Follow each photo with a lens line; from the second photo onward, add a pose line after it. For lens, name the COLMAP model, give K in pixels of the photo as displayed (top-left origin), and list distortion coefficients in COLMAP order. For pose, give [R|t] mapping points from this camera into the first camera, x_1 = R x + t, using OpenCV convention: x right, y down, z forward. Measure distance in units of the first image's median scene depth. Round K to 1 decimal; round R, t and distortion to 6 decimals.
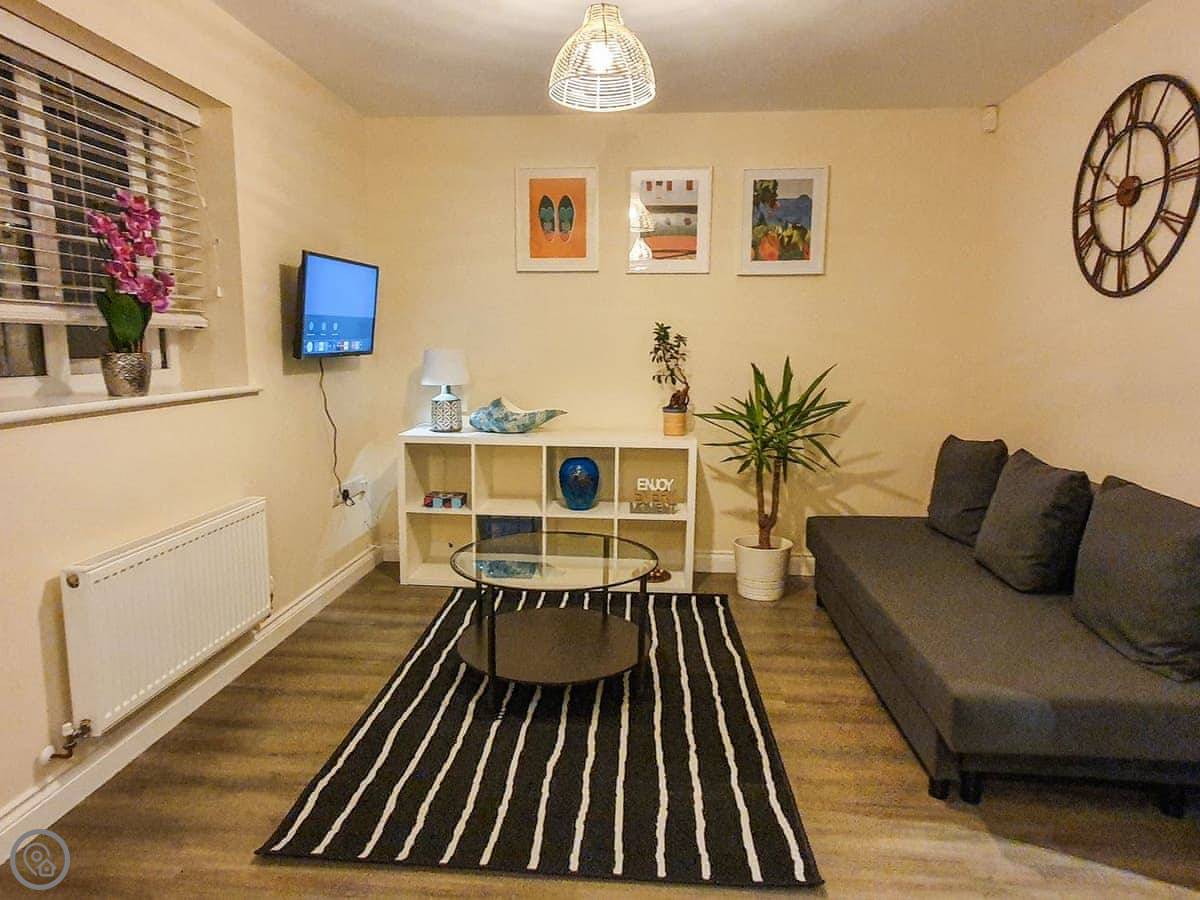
lens RADIAL K [[745.8, 0, 564.8], [0, 745.8, 437.4], [0, 0, 1]] dist [0.025086, 0.013612]
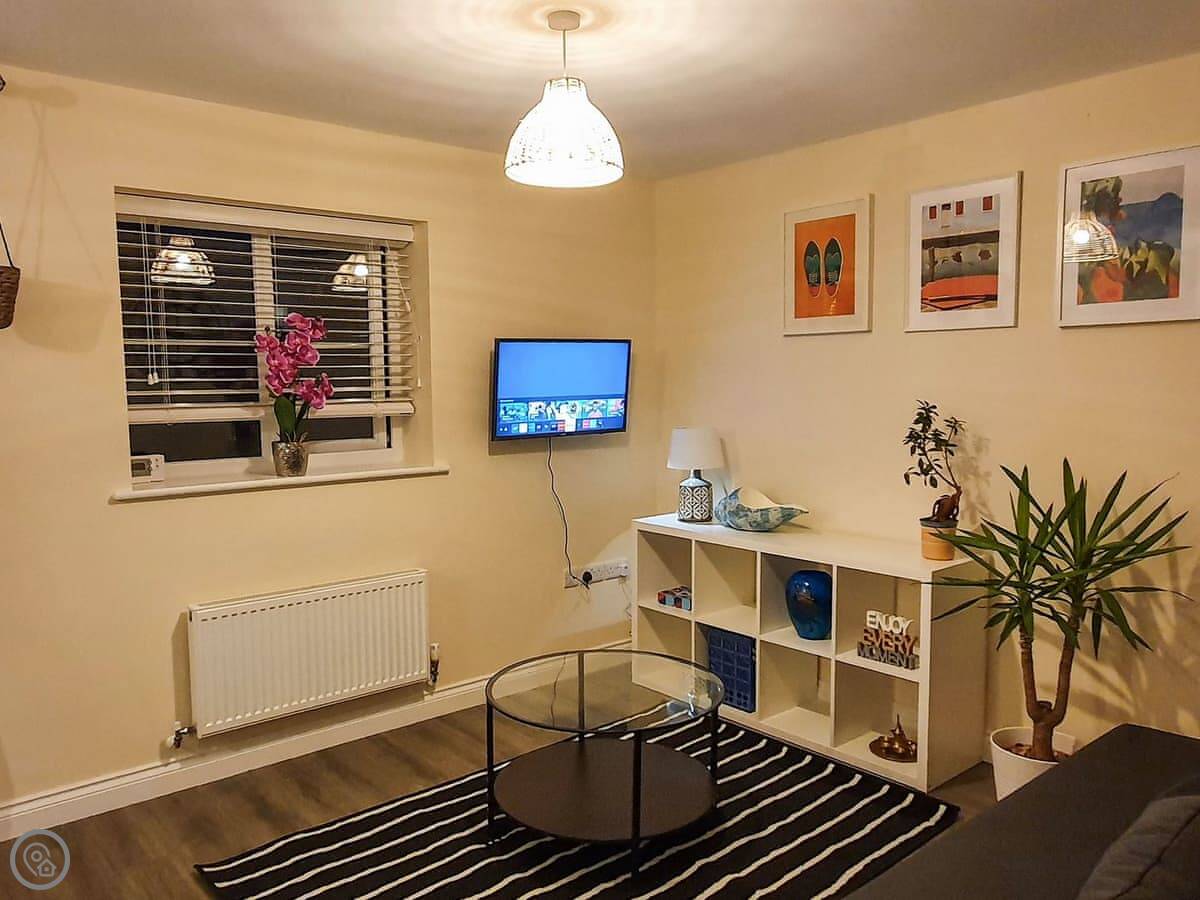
lens RADIAL K [[889.3, 0, 593.1], [0, 889.3, 444.7], [0, 0, 1]] dist [0.039314, -0.017438]
pose [[0.729432, 0.037016, -0.683051, 0.486896], [-0.074215, 0.996923, -0.025228, -0.064998], [0.680016, 0.069095, 0.729935, 0.156479]]
